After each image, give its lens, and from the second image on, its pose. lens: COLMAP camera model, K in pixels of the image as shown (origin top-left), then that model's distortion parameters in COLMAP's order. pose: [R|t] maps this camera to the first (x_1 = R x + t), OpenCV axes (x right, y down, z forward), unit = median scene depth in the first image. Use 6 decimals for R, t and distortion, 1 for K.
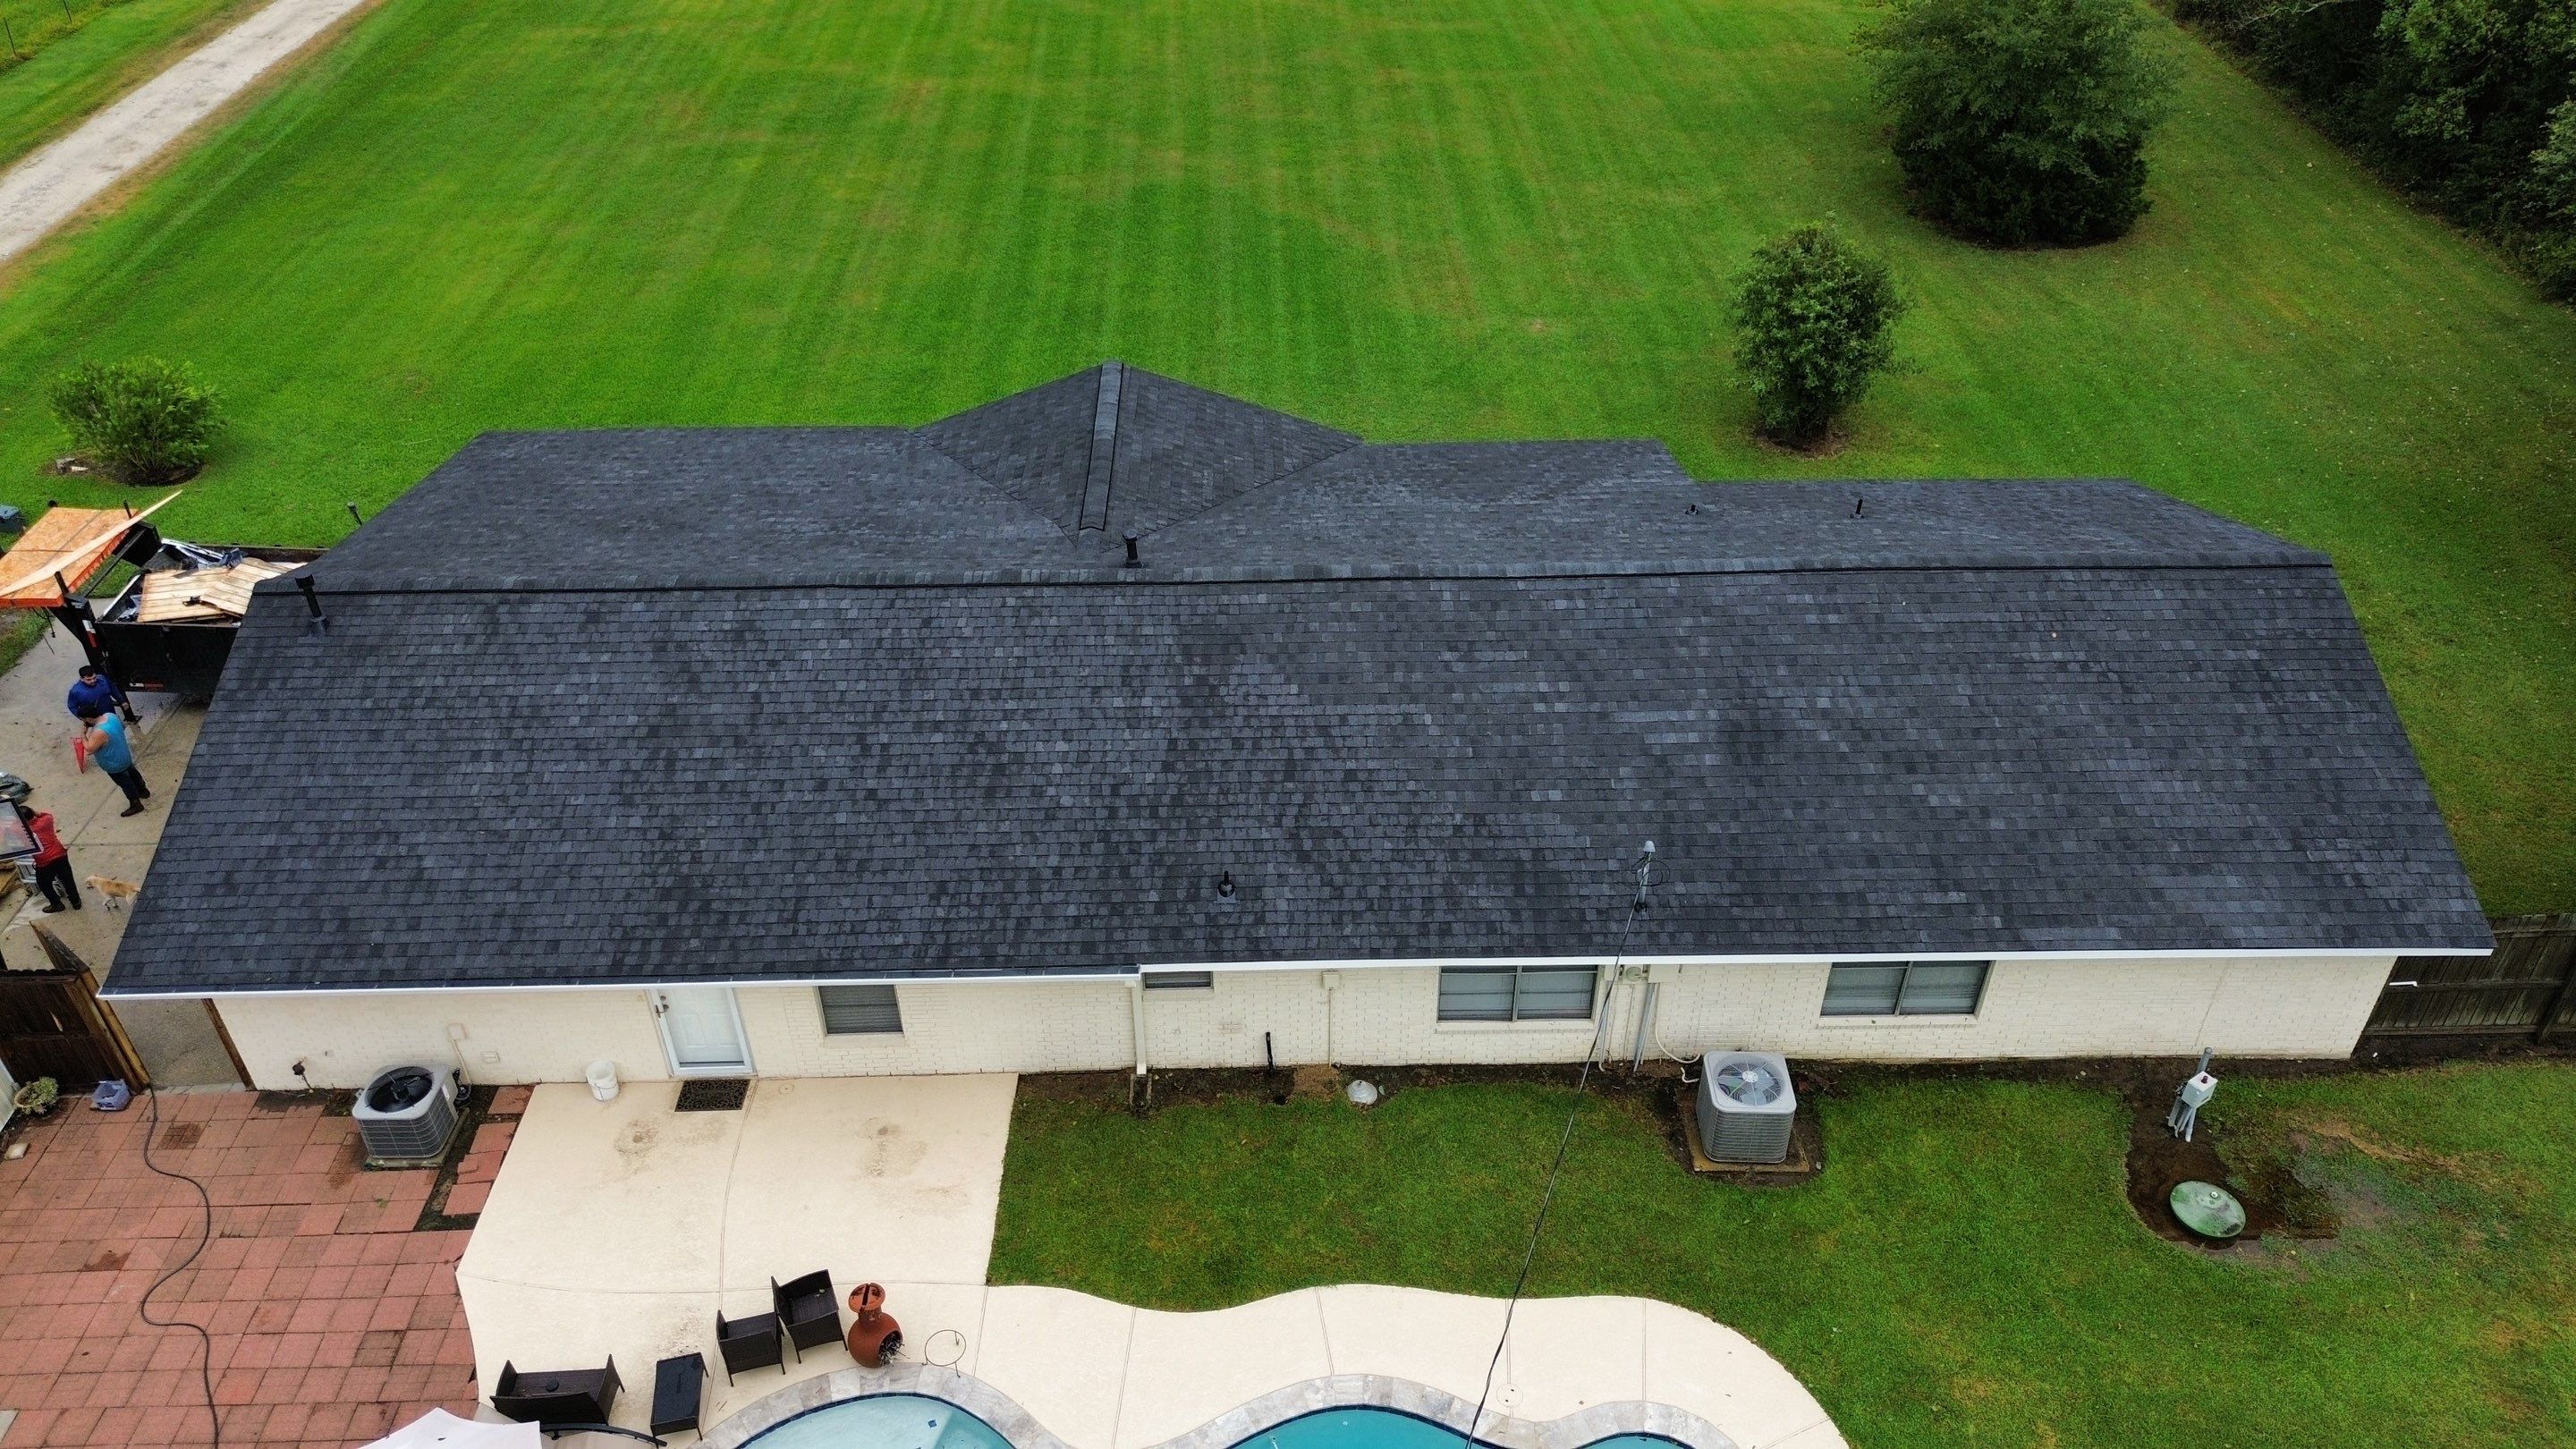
lens RADIAL K [[1830.6, 0, 1294.7], [0, 1830.6, 732.1], [0, 0, 1]] dist [0.077217, -0.082145]
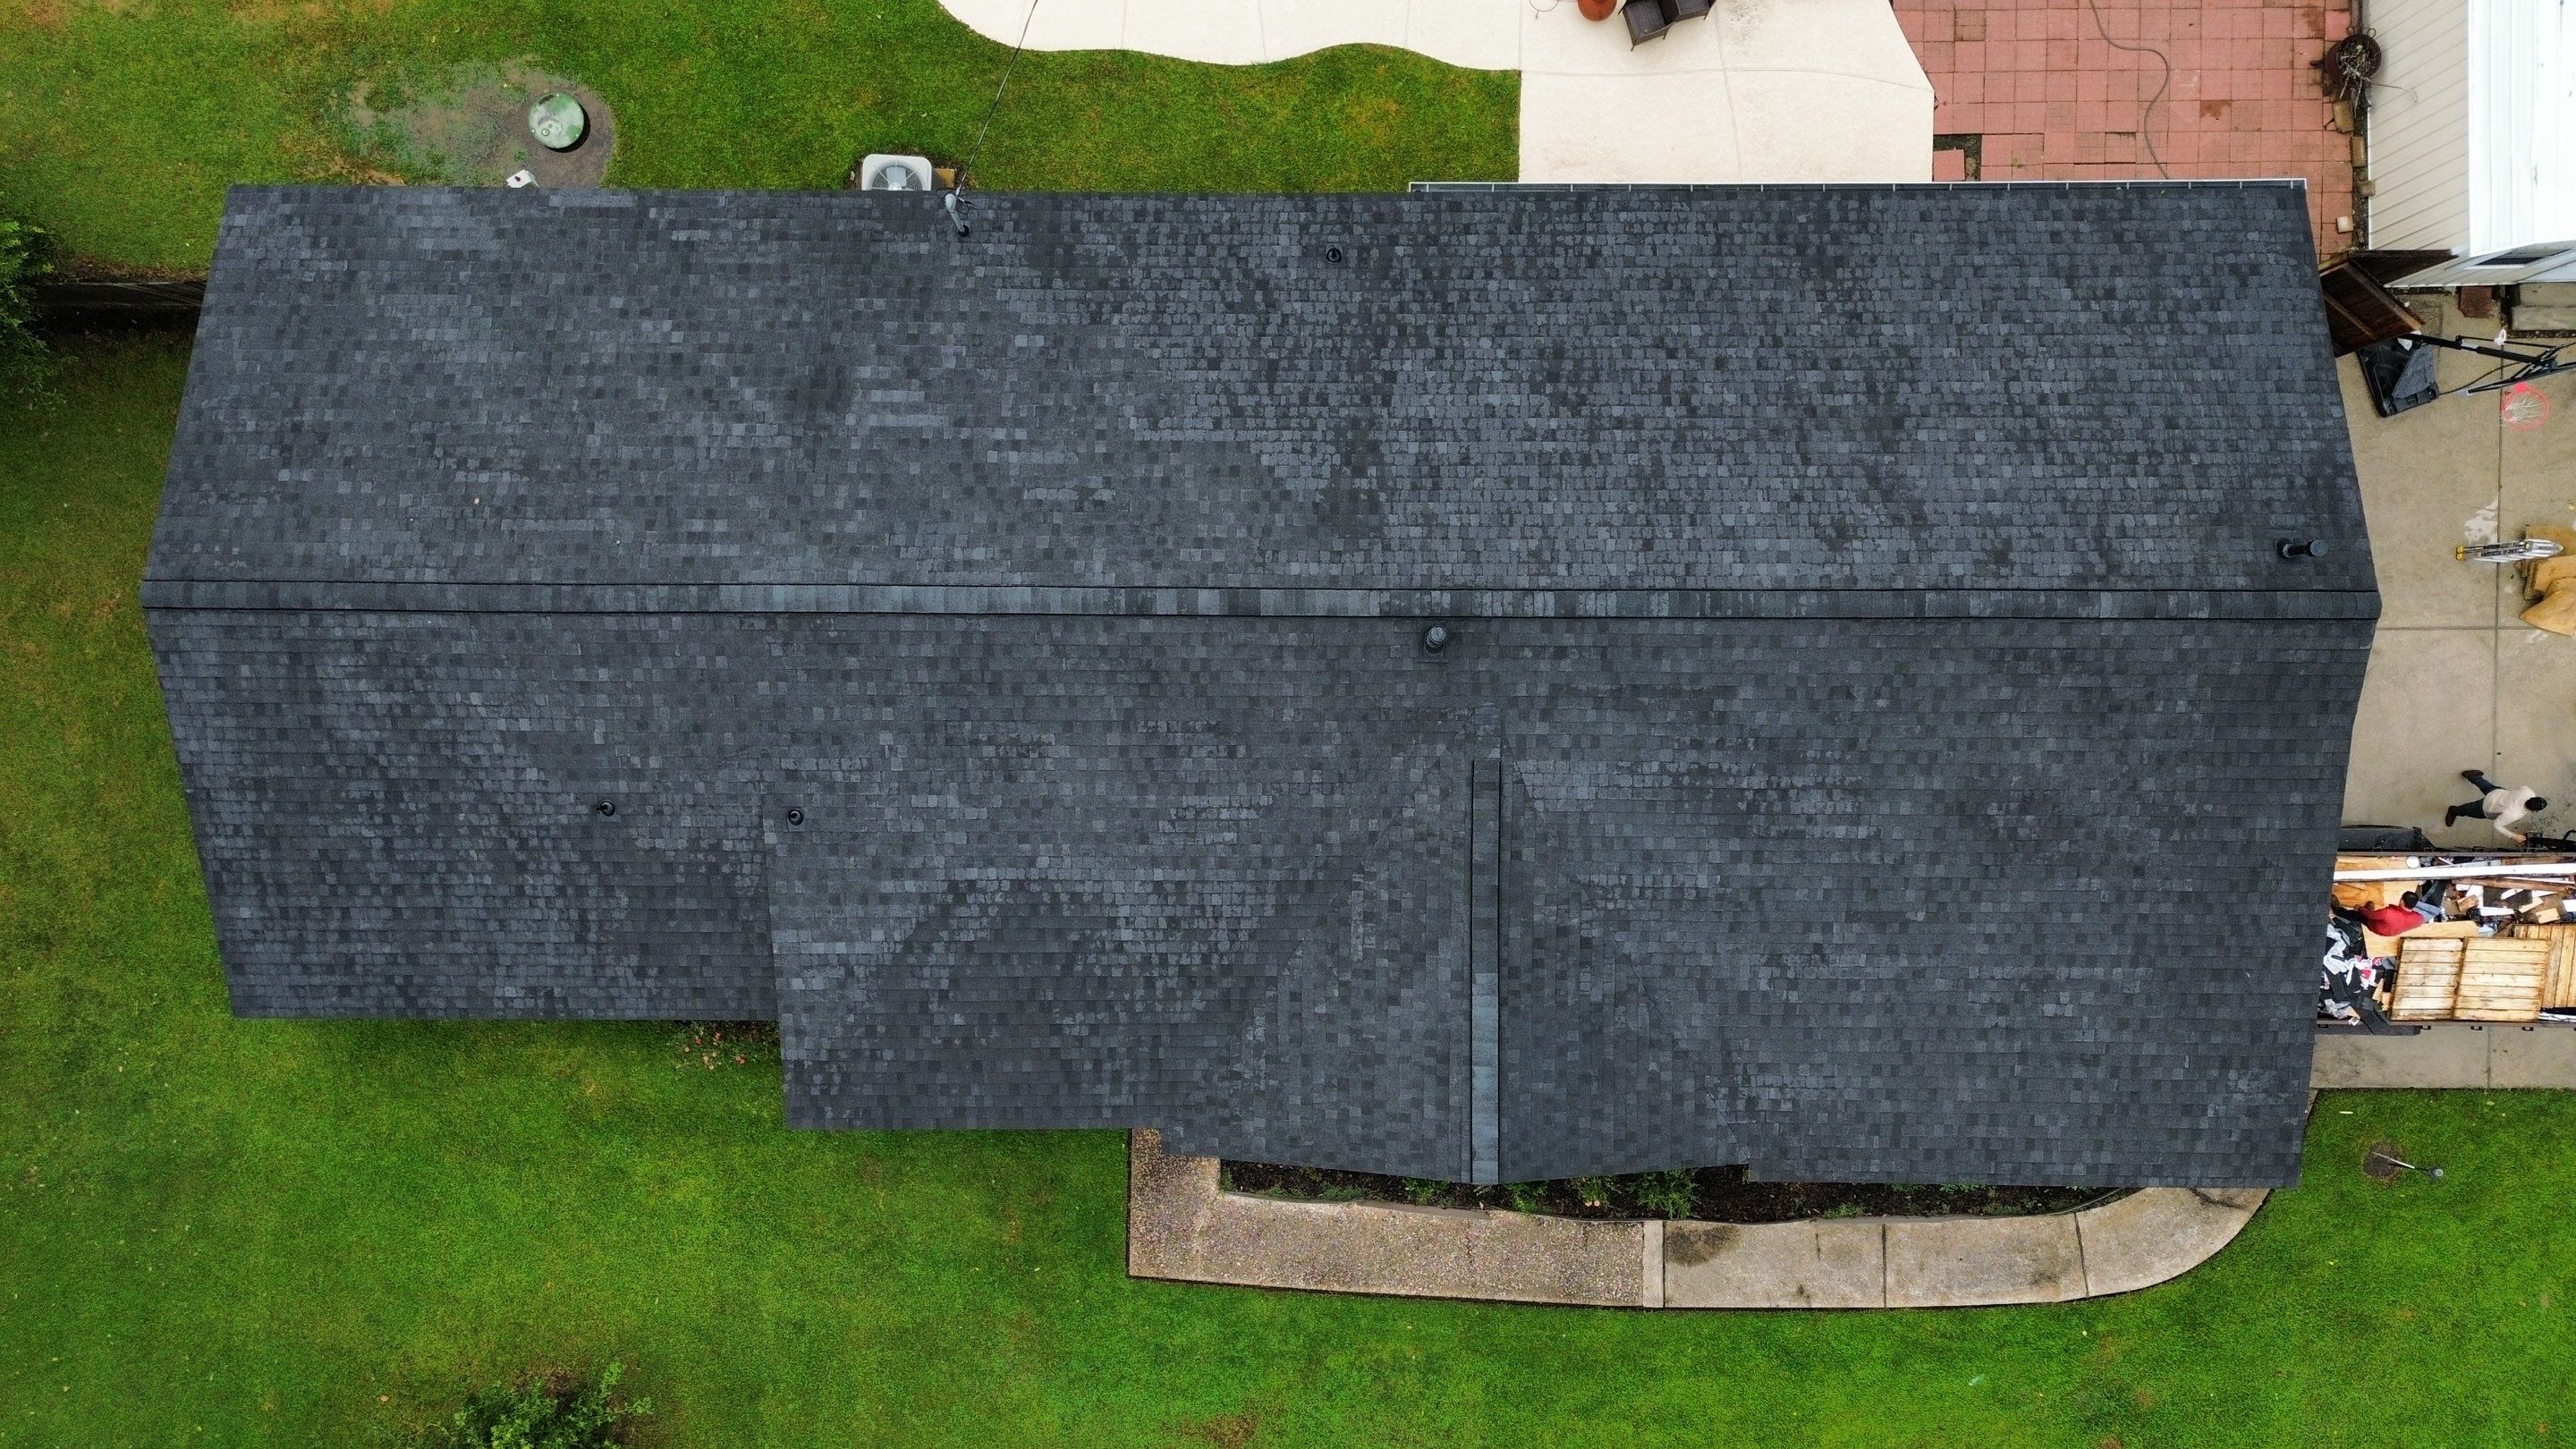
lens RADIAL K [[1839.7, 0, 1288.0], [0, 1839.7, 724.5], [0, 0, 1]] dist [0.041739, -0.004479]
pose [[-0.999526, -0.027286, 0.014221, -0.031176], [0.027968, -0.612944, 0.789631, -0.905367], [-0.012829, 0.789655, 0.613417, 0.507188]]
